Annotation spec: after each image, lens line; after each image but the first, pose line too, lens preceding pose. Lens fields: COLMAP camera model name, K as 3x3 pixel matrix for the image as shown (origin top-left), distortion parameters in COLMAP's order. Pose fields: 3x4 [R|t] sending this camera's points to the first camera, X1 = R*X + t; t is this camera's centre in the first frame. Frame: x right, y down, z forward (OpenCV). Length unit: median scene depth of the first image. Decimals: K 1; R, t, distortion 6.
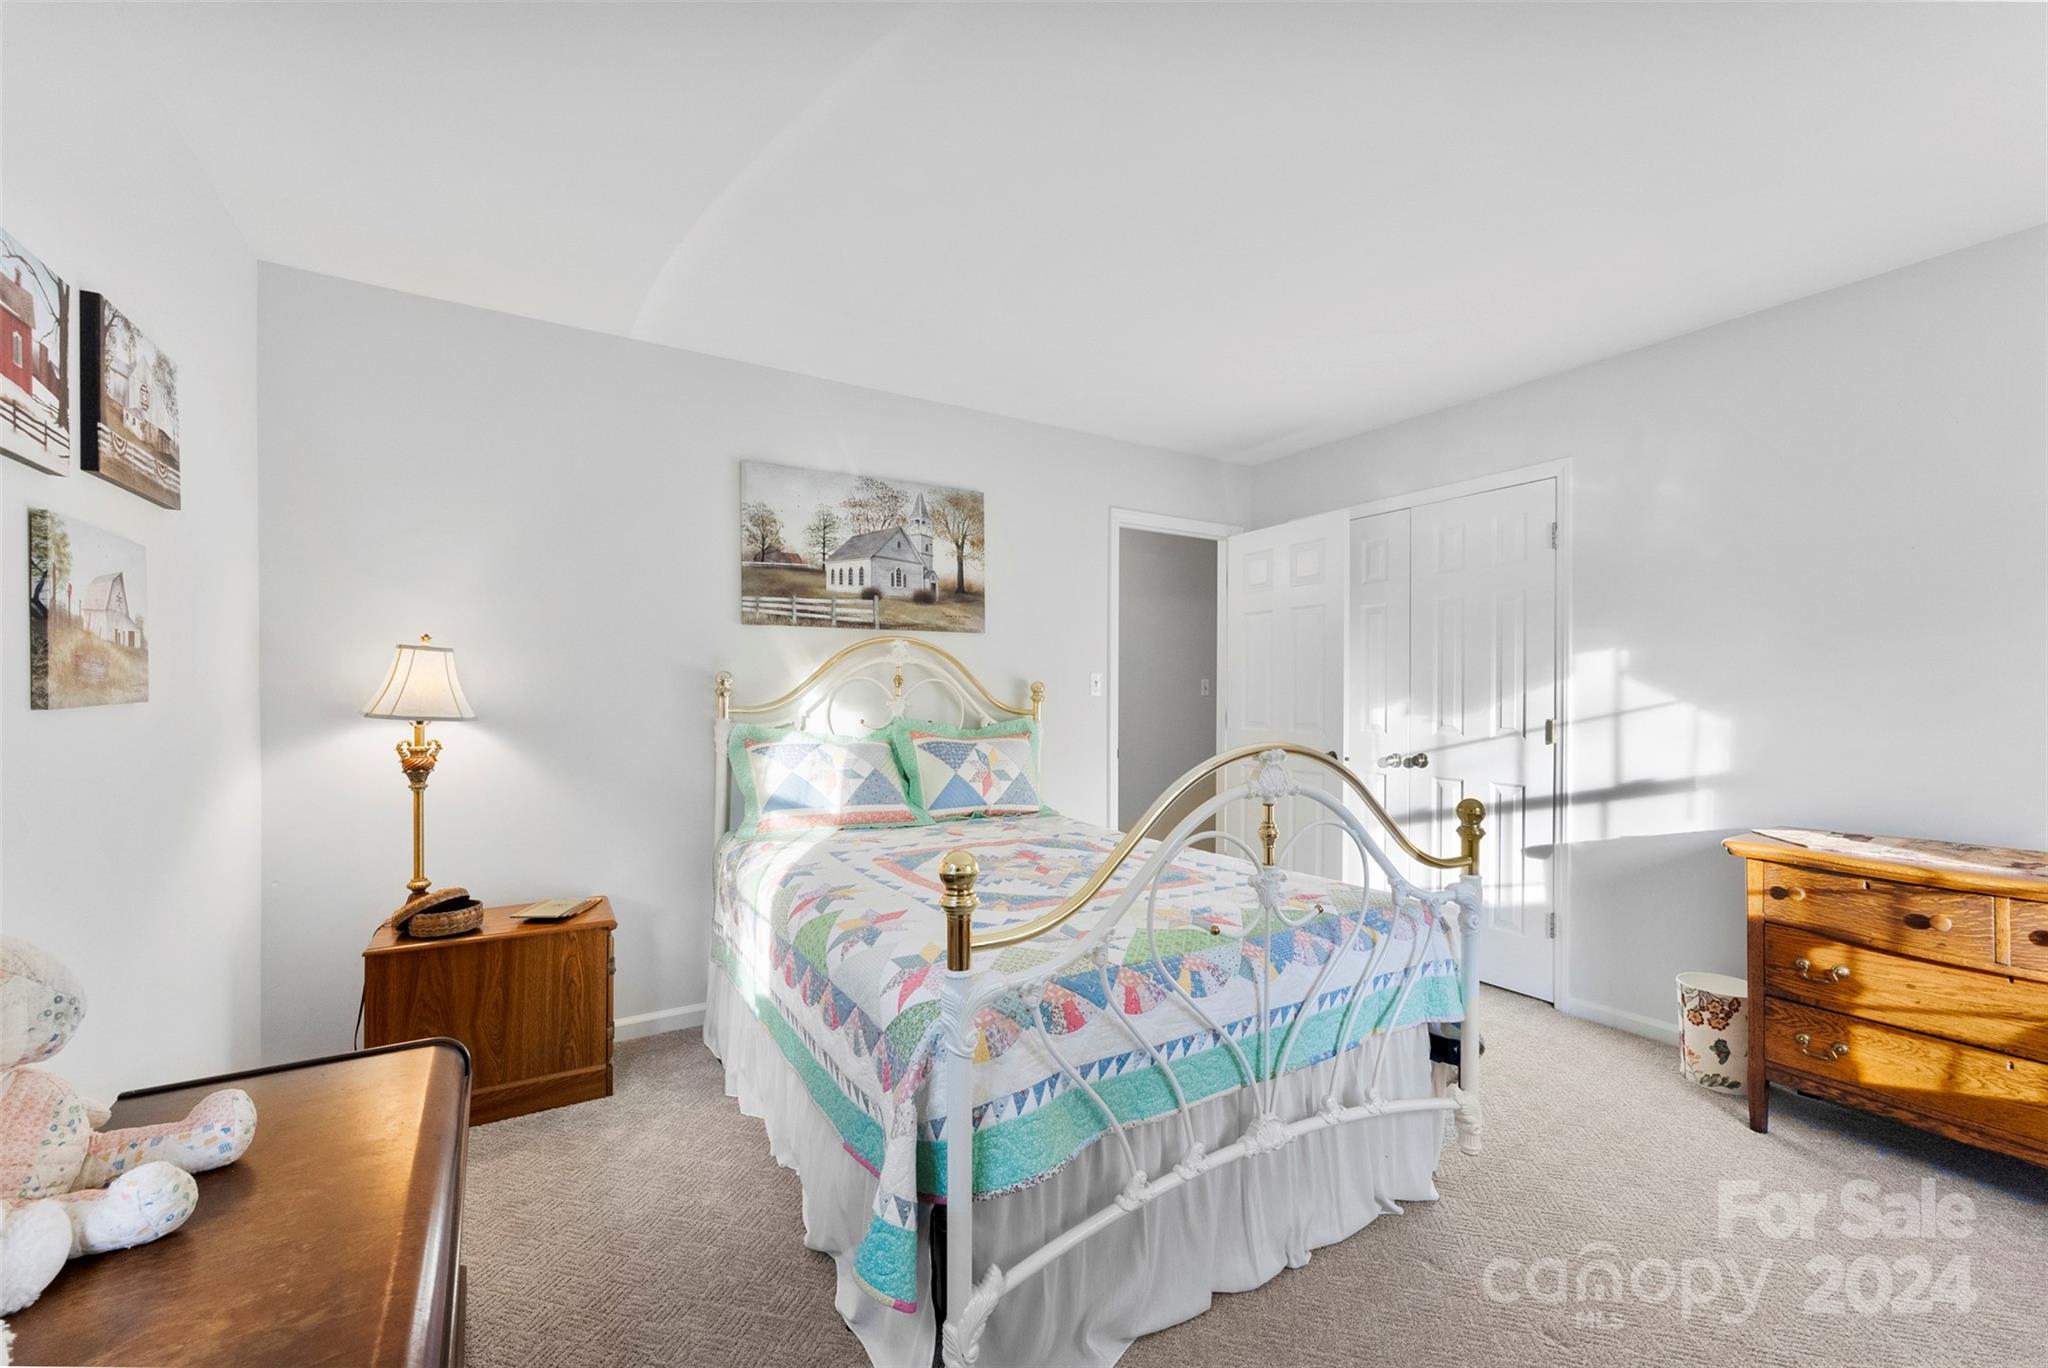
lens RADIAL K [[821.8, 0, 1036.4], [0, 821.8, 696.6], [0, 0, 1]] dist [0.001291, 0.000257]
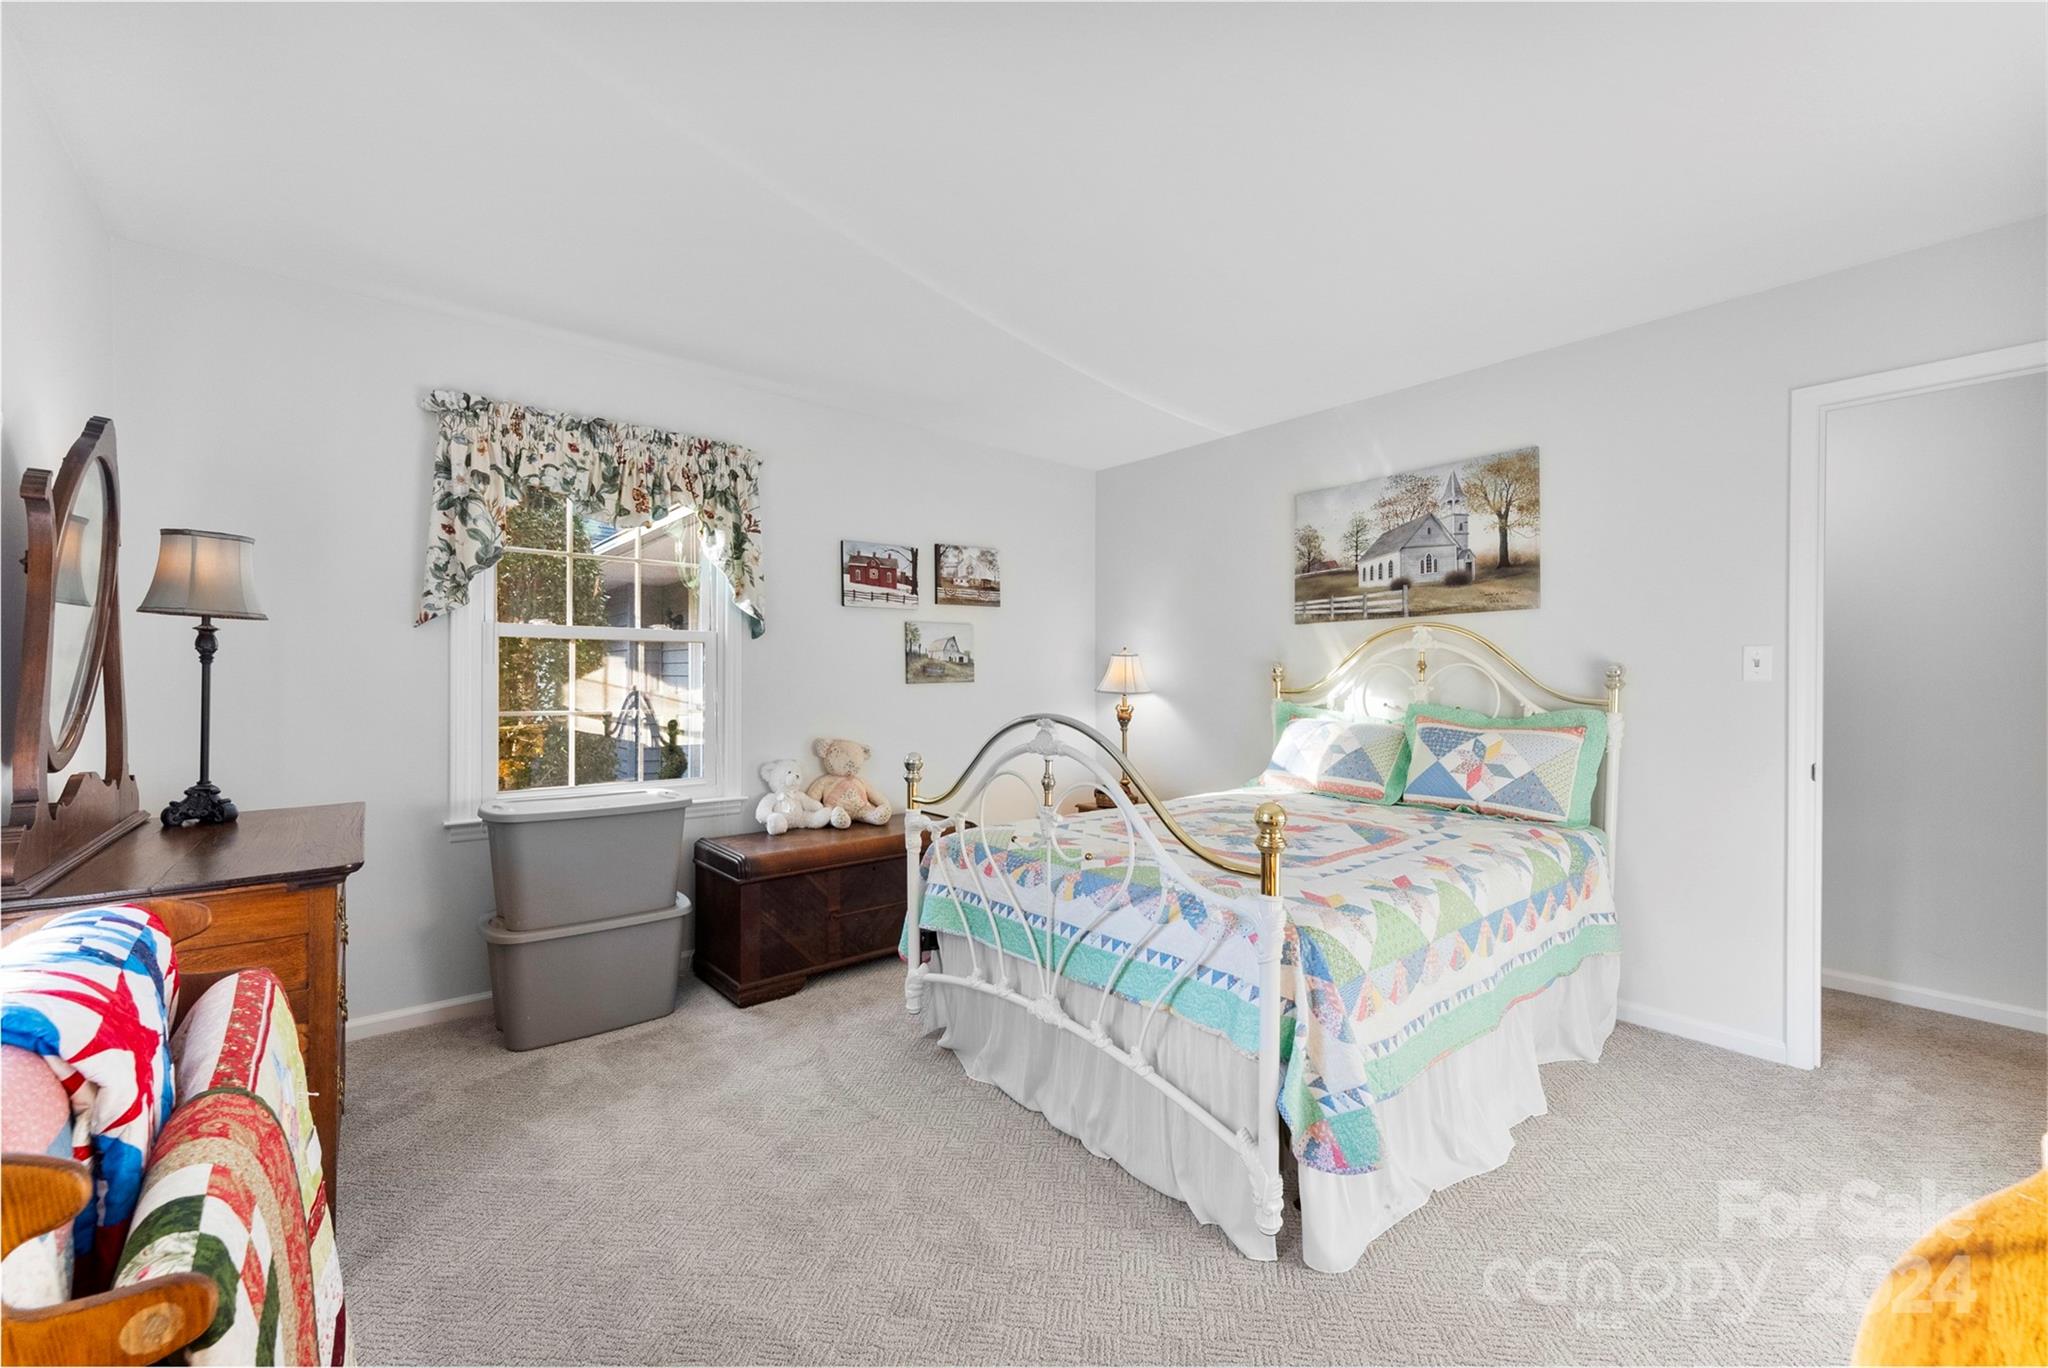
lens RADIAL K [[821.8, 0, 1035.4], [0, 821.8, 681.1], [0, 0, 1]] dist [0.001291, 0.000257]
pose [[0.150139, -0.000663, -0.988665, 0.771220], [-0.004849, 0.999987, -0.001407, 0.003047], [0.988653, 0.005006, 0.150134, 0.379561]]
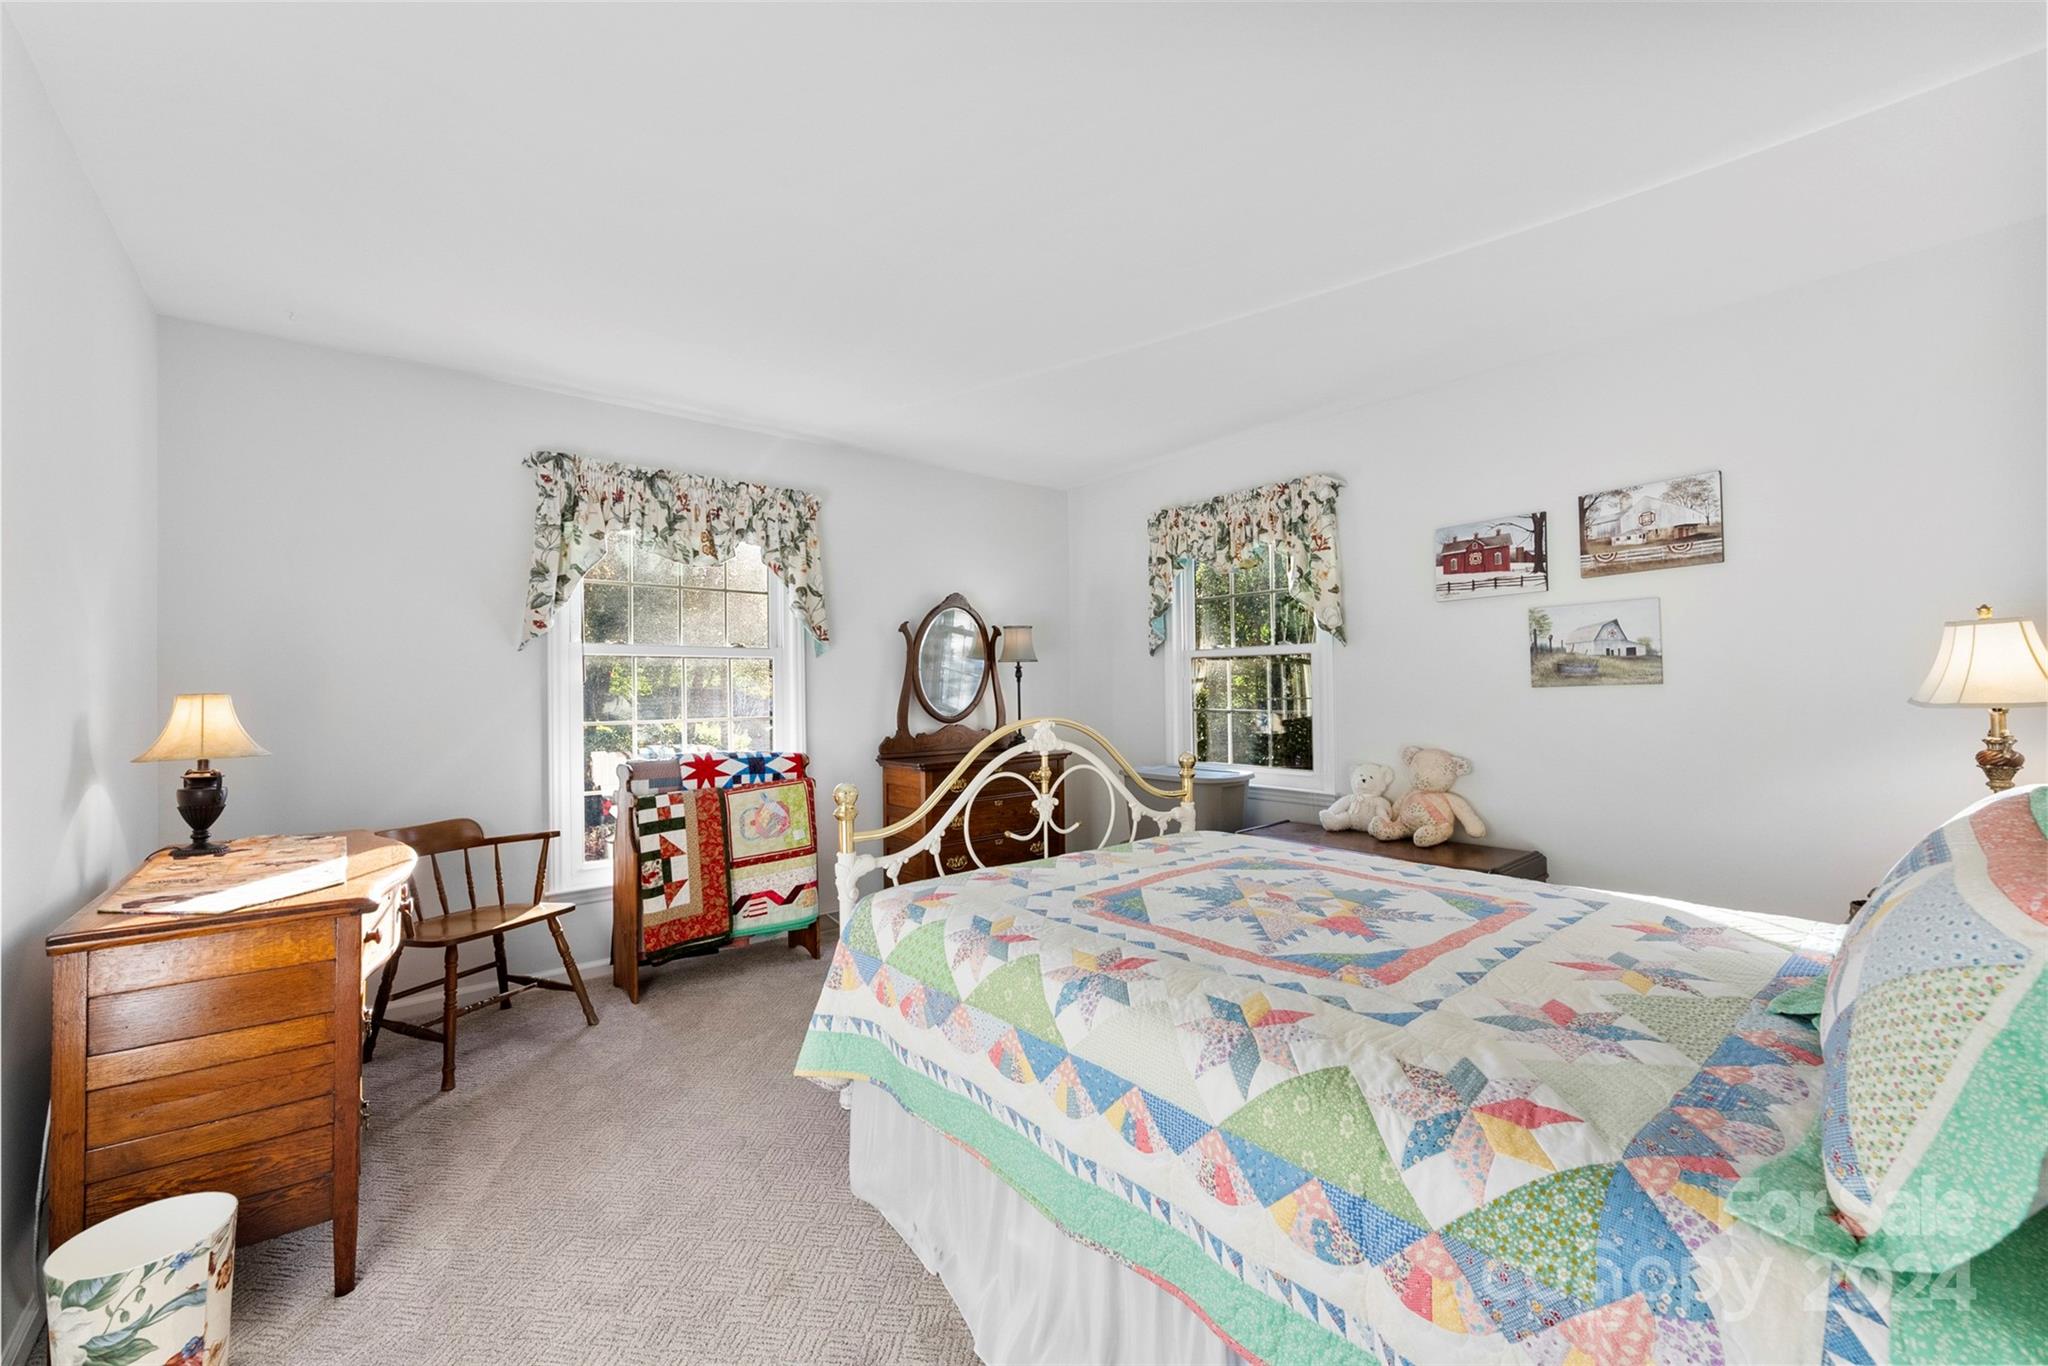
lens RADIAL K [[821.8, 0, 1012.9], [0, 821.8, 680.2], [0, 0, 1]] dist [0.001291, 0.000257]
pose [[-0.992612, 0.006812, -0.121143, 0.258649], [0.007950, 0.999929, -0.008919, 0.001615], [0.121074, -0.009816, -0.992595, 1.246362]]
